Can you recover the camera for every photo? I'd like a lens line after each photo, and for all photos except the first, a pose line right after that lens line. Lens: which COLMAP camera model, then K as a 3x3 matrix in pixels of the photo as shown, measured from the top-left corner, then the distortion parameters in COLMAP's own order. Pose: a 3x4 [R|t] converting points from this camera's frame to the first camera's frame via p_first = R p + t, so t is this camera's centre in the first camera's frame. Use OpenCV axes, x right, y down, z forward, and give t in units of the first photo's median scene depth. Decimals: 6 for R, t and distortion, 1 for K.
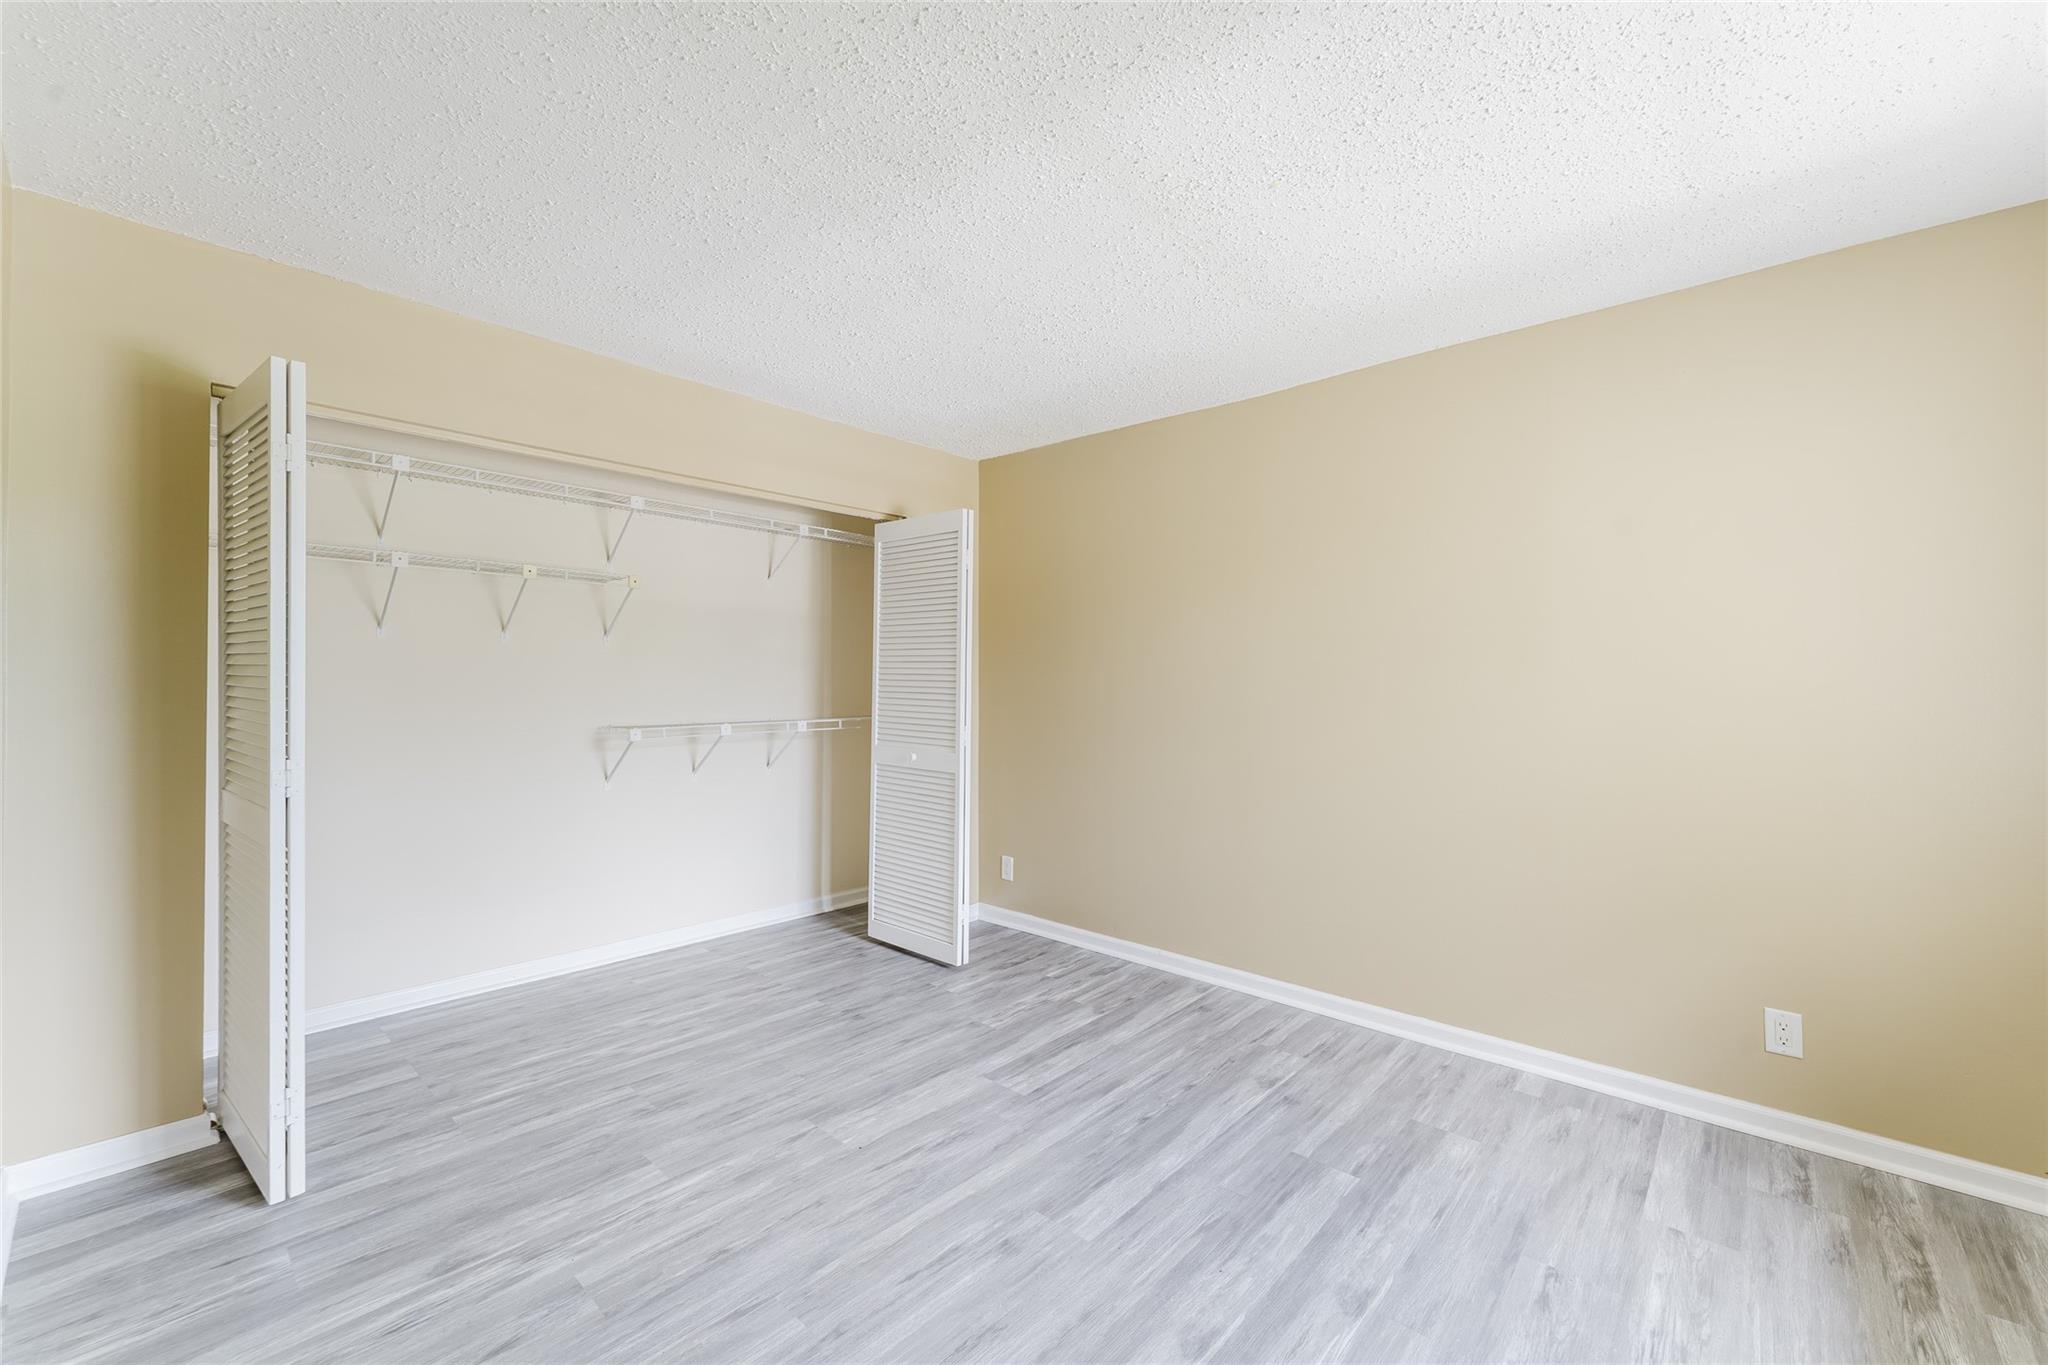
lens RADIAL K [[826.4, 0, 1004.4], [0, 826.4, 688.8], [0, 0, 1]] dist [-0.002079, 0.000141]
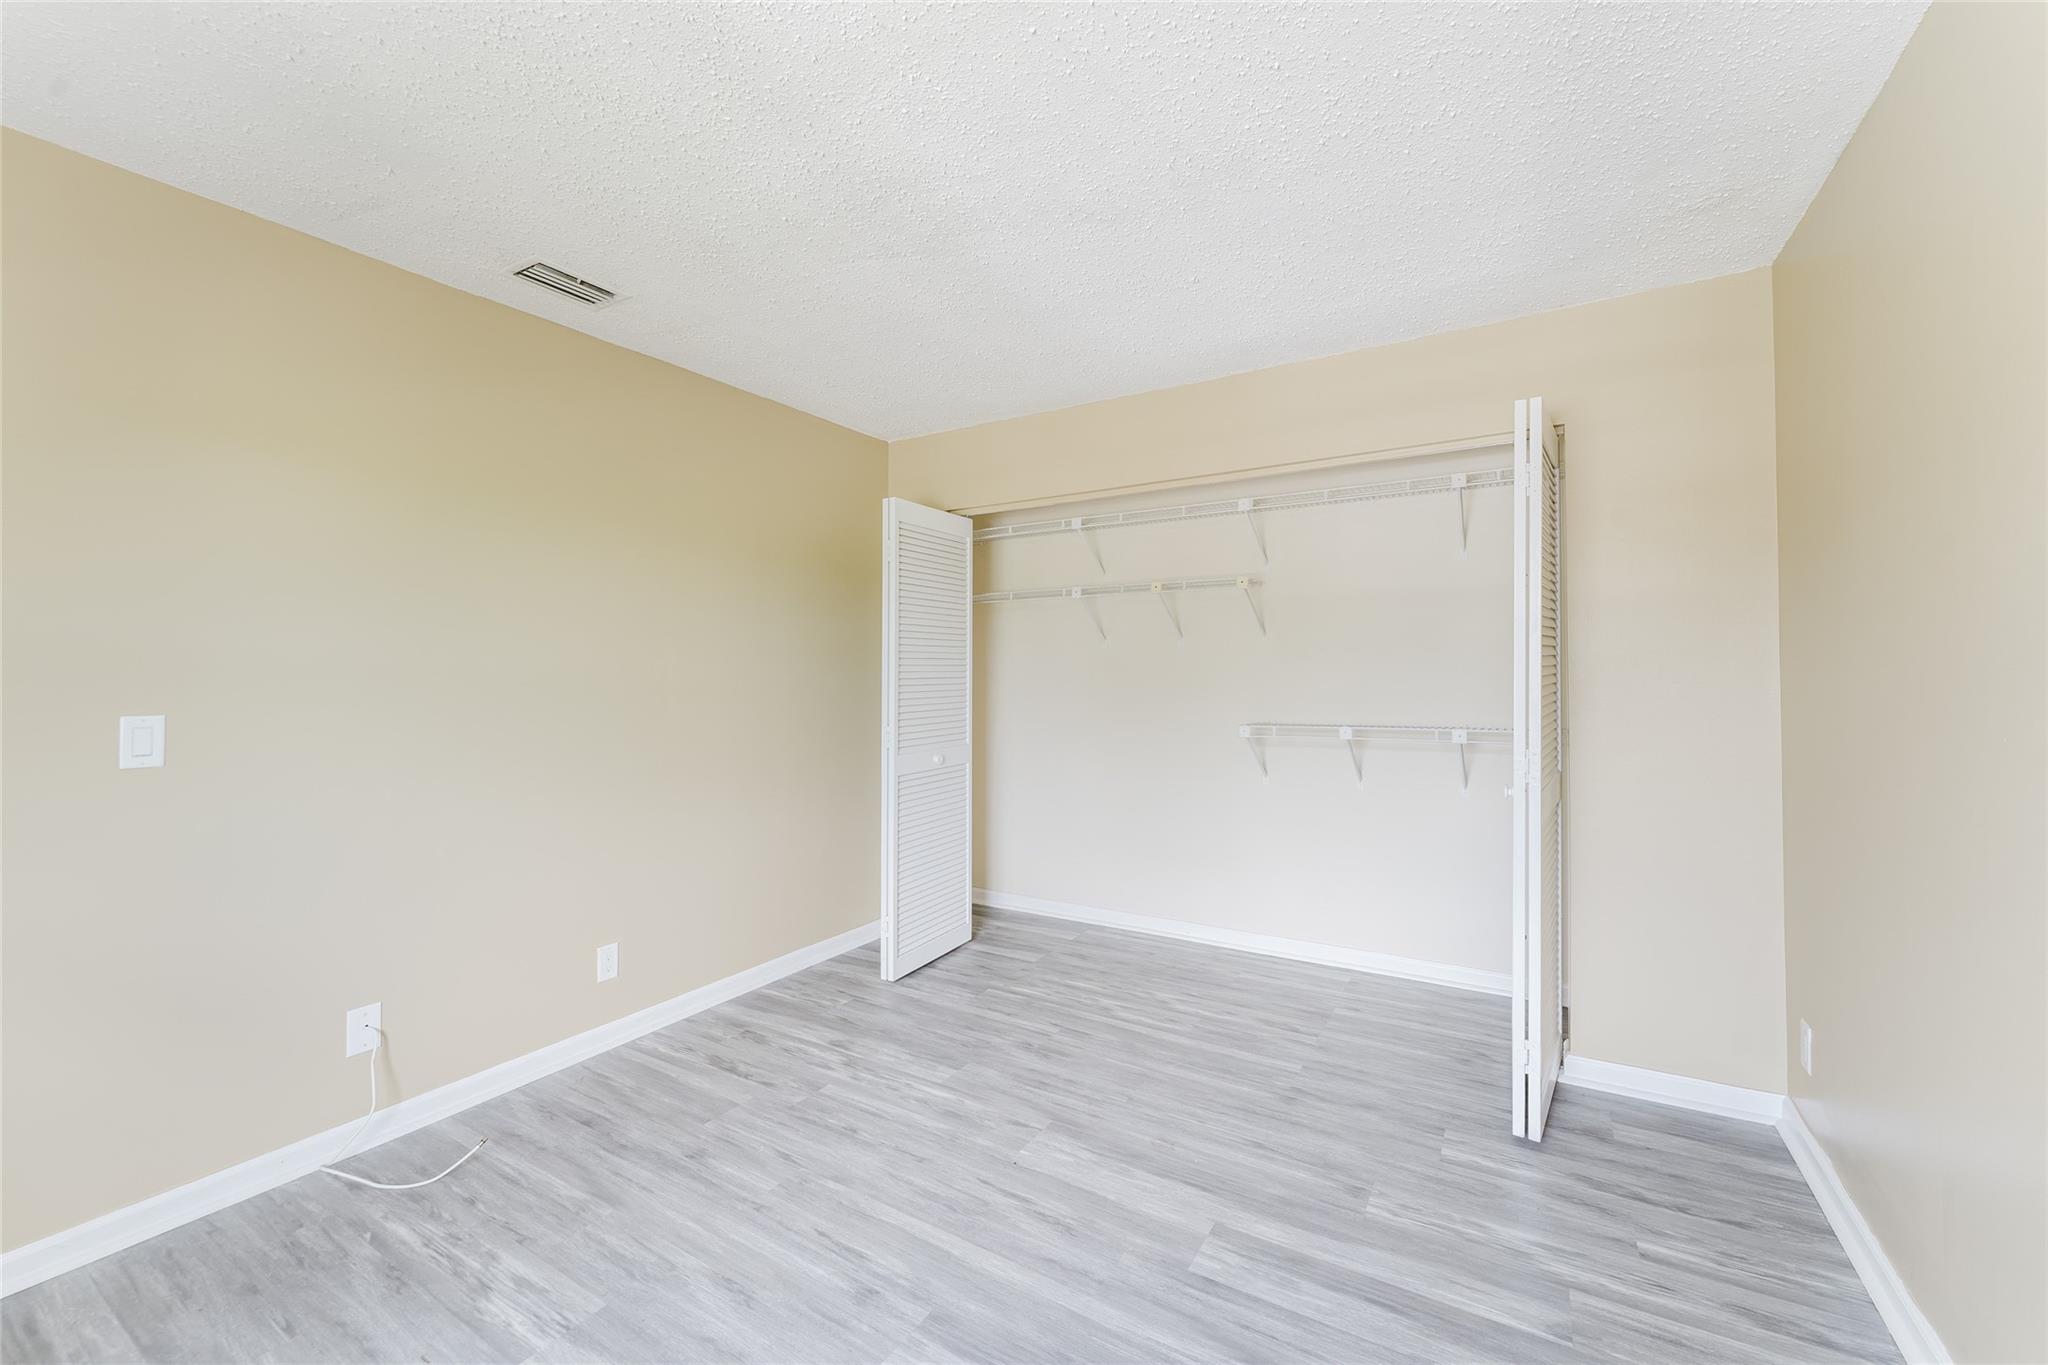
lens RADIAL K [[826.4, 0, 1003.5], [0, 826.4, 673.2], [0, 0, 1]] dist [-0.002079, 0.000141]
pose [[0.181670, -0.009997, -0.983309, 0.605652], [-0.002346, 0.999941, -0.010599, -0.006772], [0.983357, 0.004232, 0.181636, 0.626234]]
